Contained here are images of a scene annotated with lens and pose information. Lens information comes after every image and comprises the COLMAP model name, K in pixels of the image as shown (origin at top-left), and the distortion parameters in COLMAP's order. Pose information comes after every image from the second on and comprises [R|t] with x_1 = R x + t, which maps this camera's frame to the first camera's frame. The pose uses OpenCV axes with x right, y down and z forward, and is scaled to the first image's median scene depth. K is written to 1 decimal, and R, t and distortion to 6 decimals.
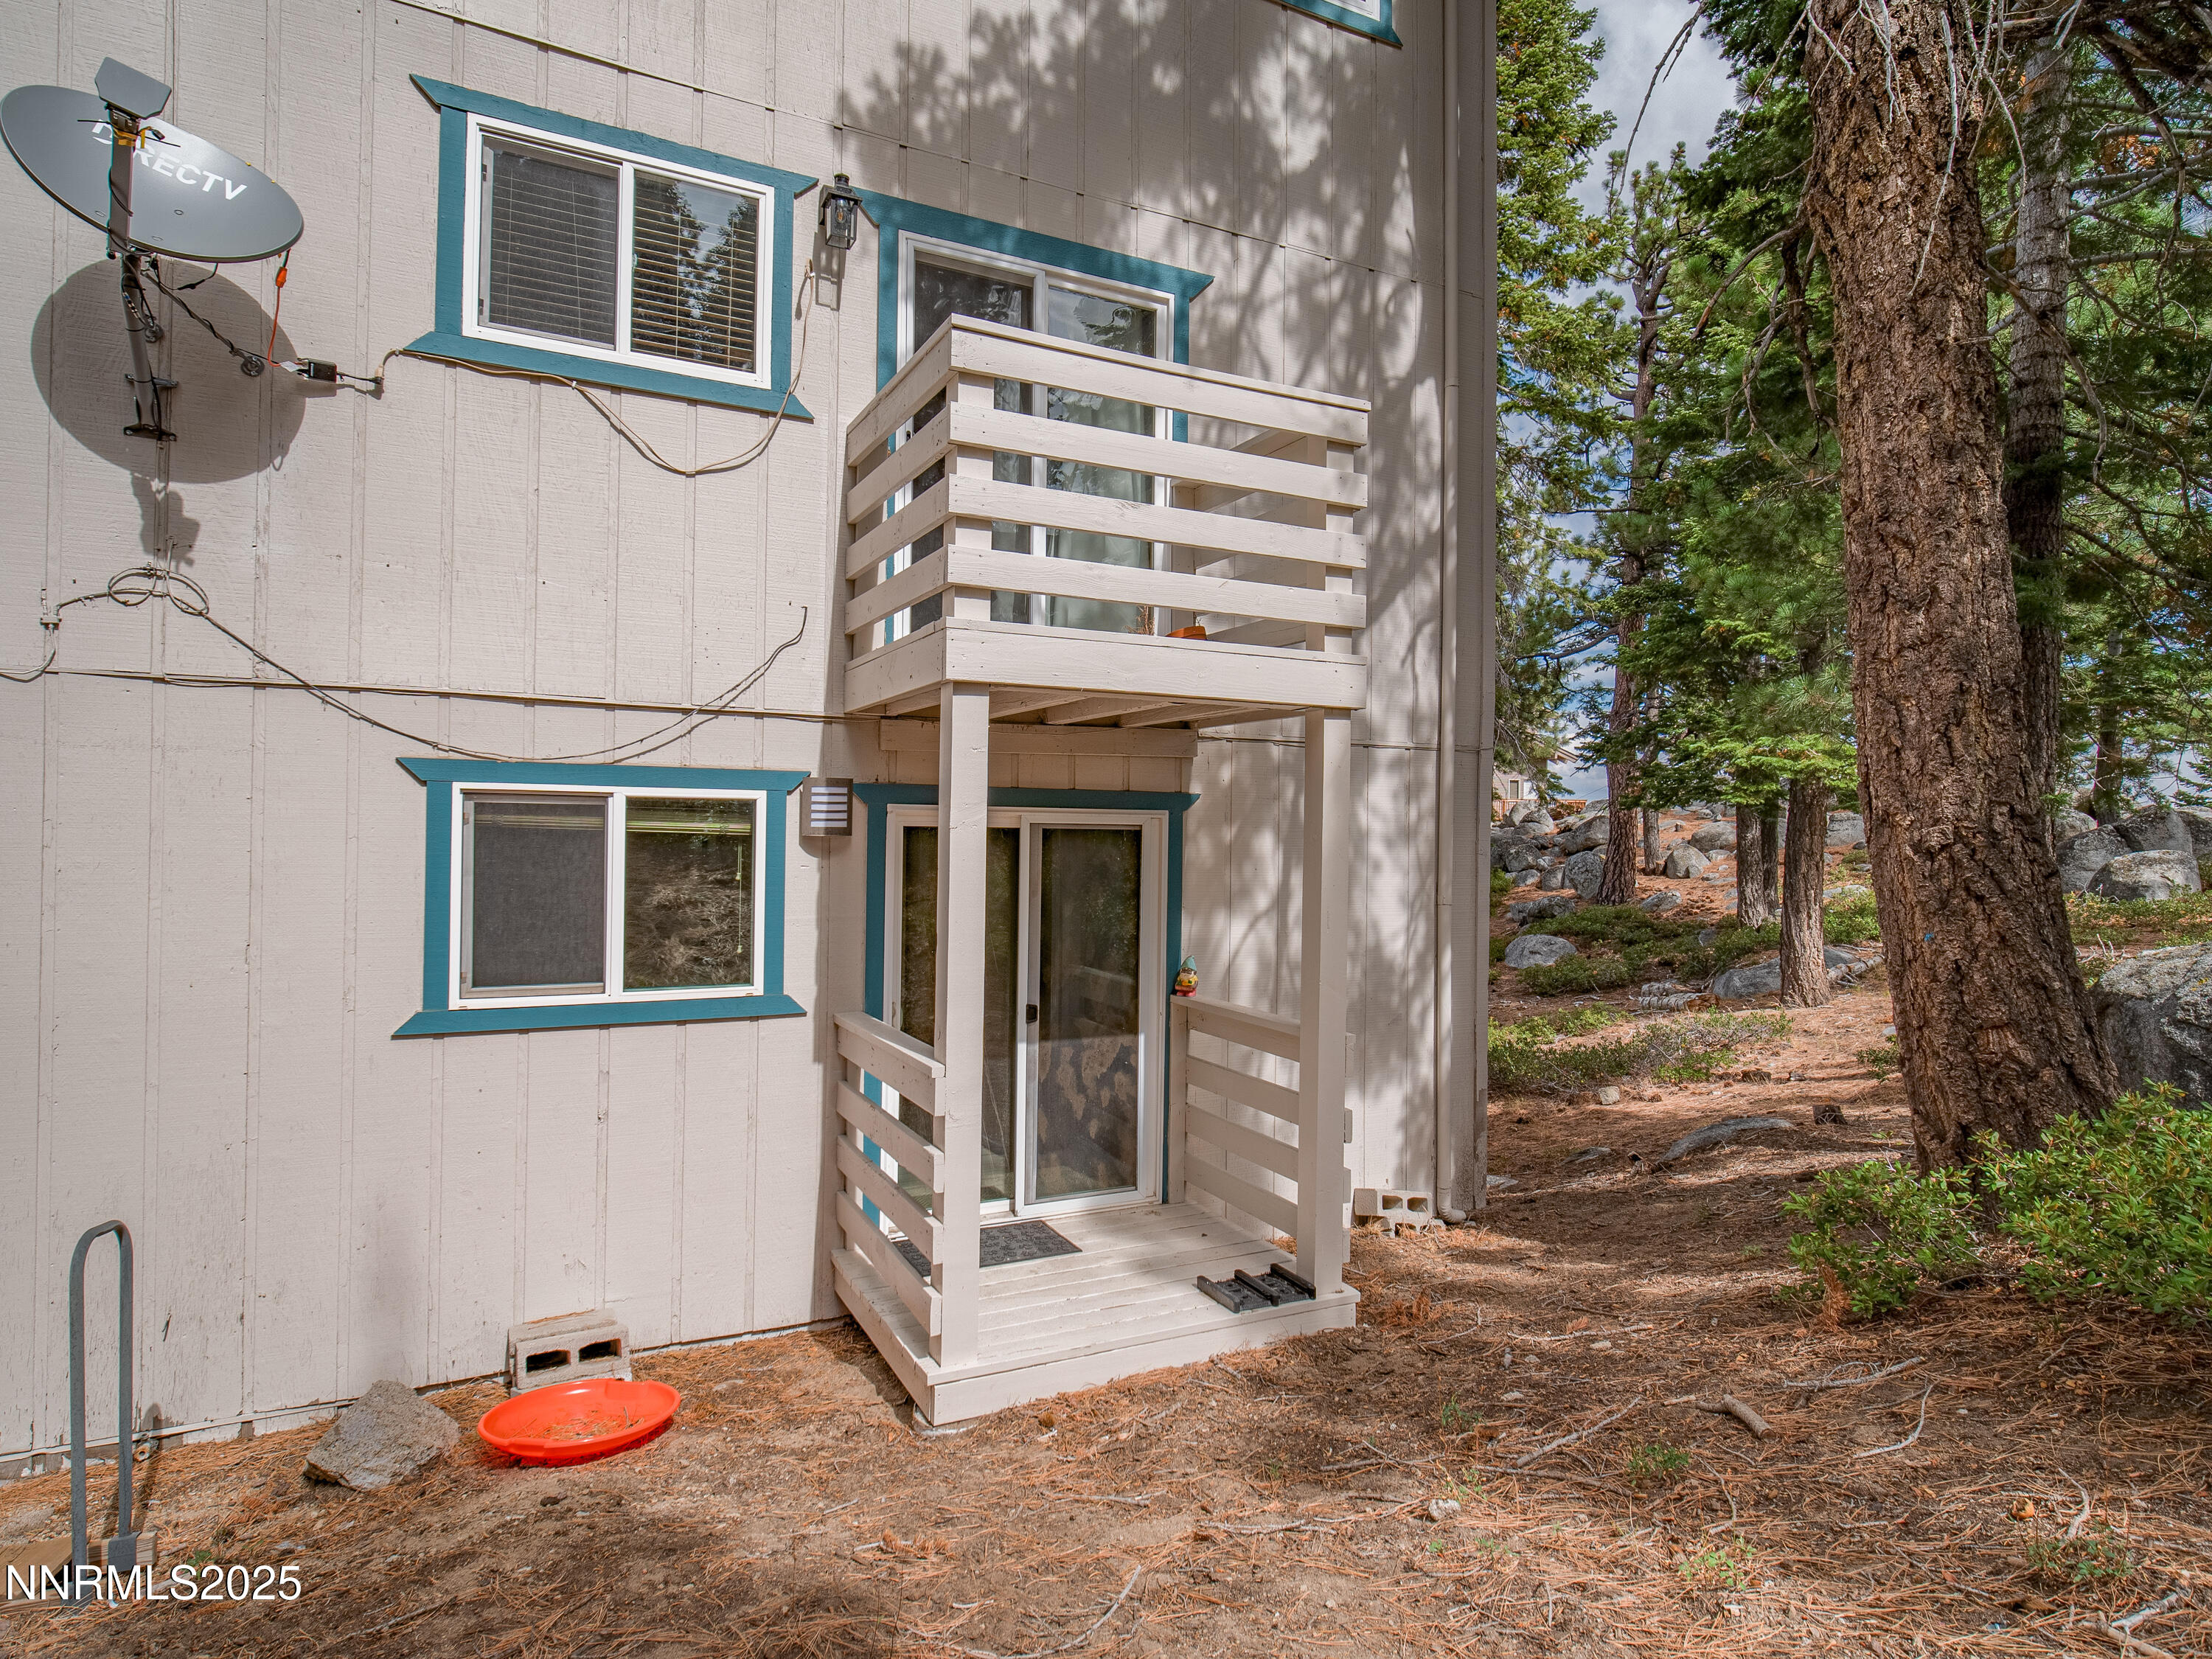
lens RADIAL K [[1213.6, 0, 1099.5], [0, 1213.6, 823.8], [0, 0, 1]] dist [-0.002715, 0.000648]
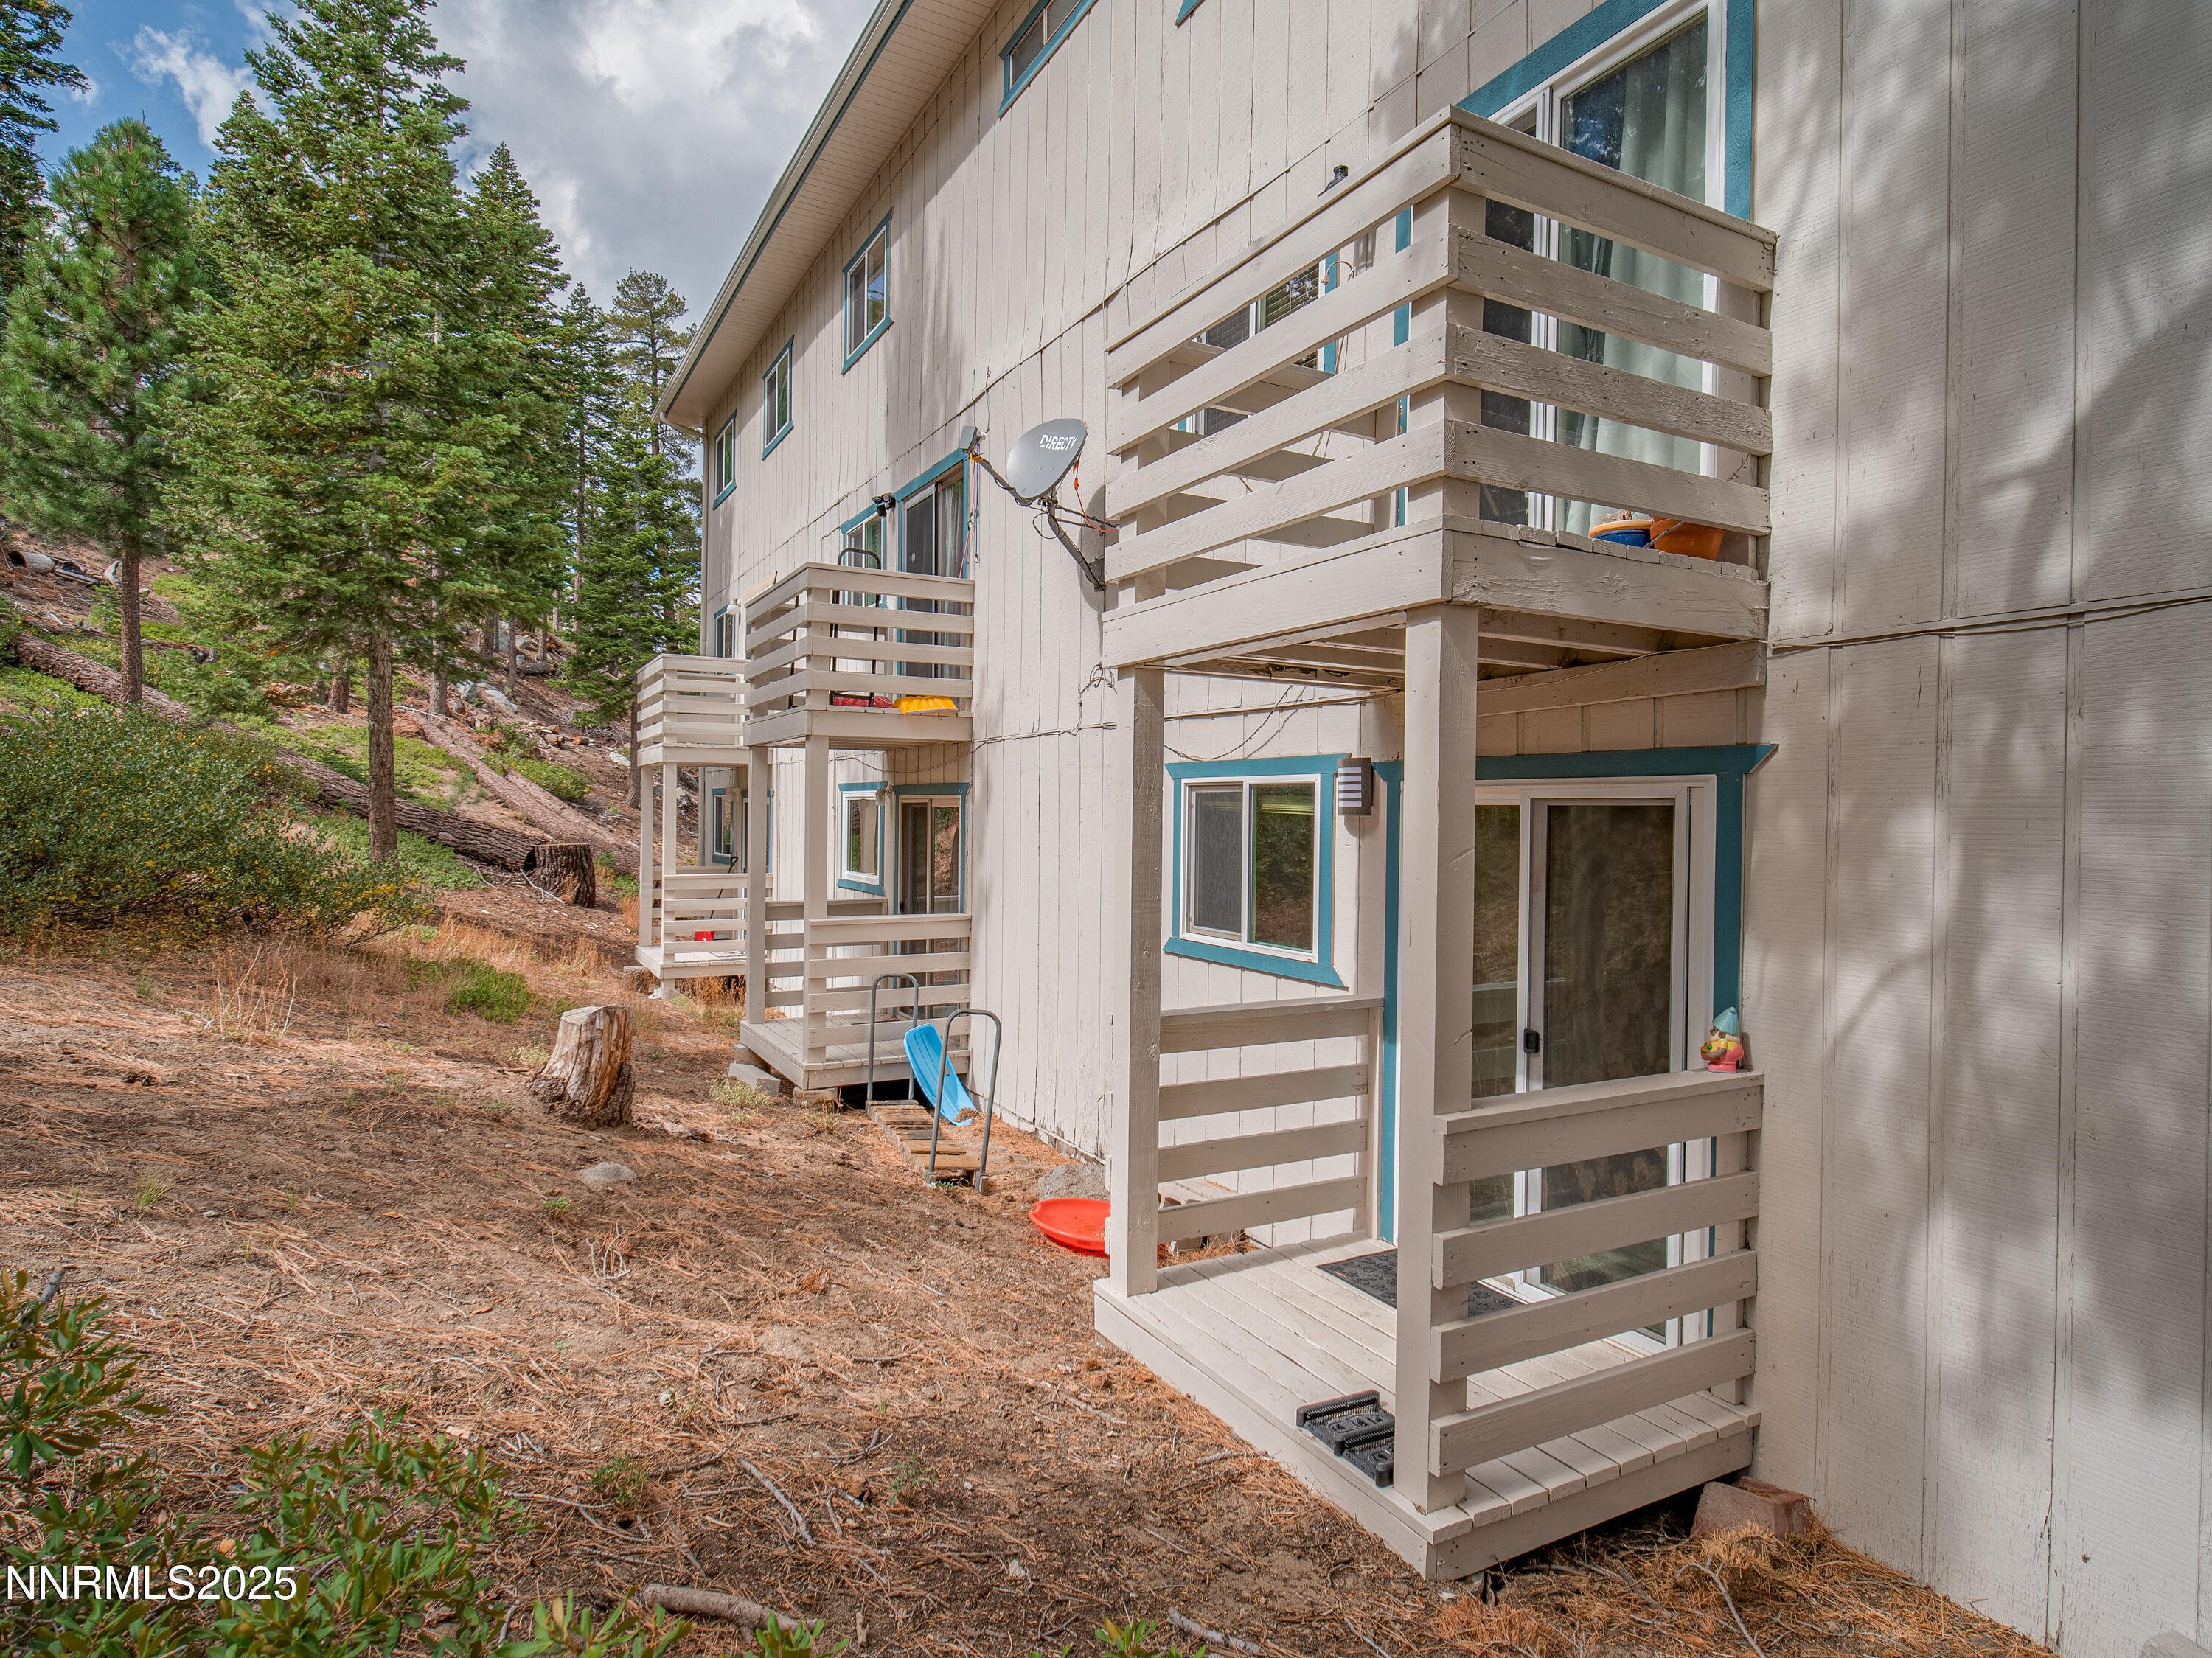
lens RADIAL K [[1229.4, 0, 1081.0], [0, 1229.4, 826.2], [0, 0, 1]] dist [-0.000853, -0.000572]
pose [[0.029890, -0.006188, -0.999534, 0.812053], [-0.011854, 0.999908, -0.006545, 0.028855], [0.999483, 0.012044, 0.029814, 0.758924]]
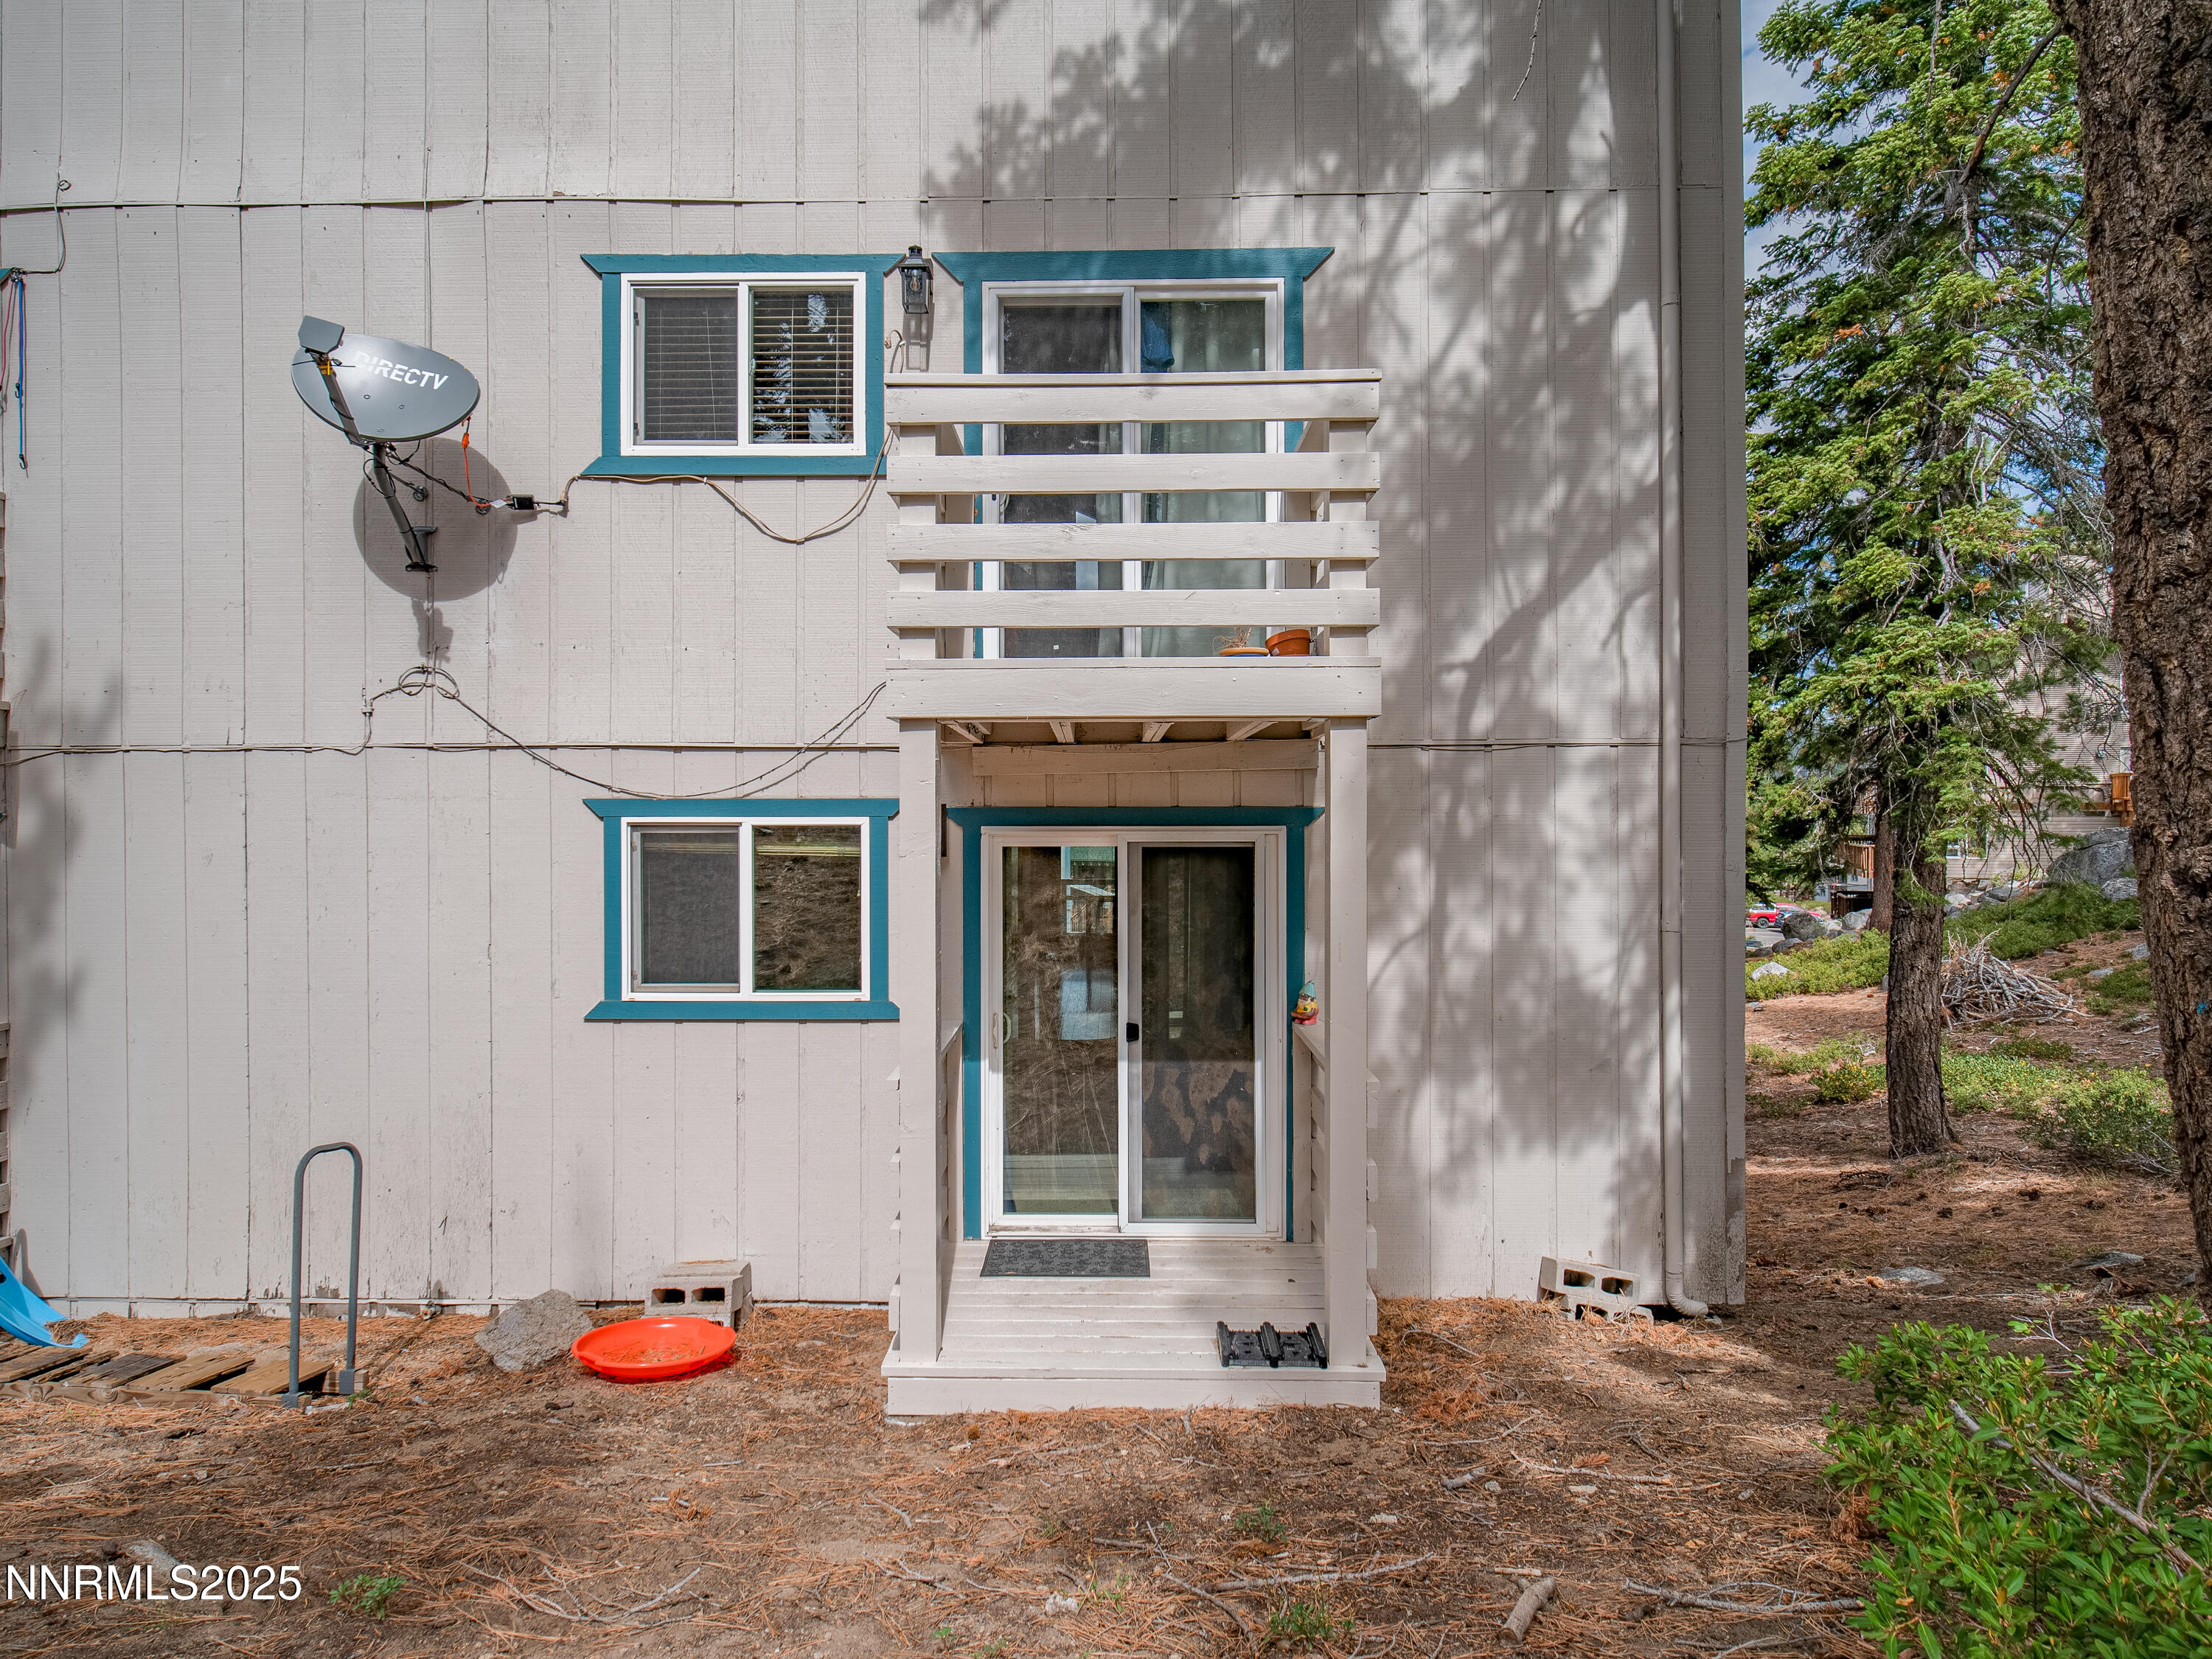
lens RADIAL K [[1213.6, 0, 1099.5], [0, 1213.6, 823.8], [0, 0, 1]] dist [-0.002715, 0.000648]
pose [[0.888668, -0.013896, -0.458342, 0.423157], [0.016189, 0.999868, 0.001075, -0.019116], [0.458266, -0.008375, 0.888775, 0.110346]]
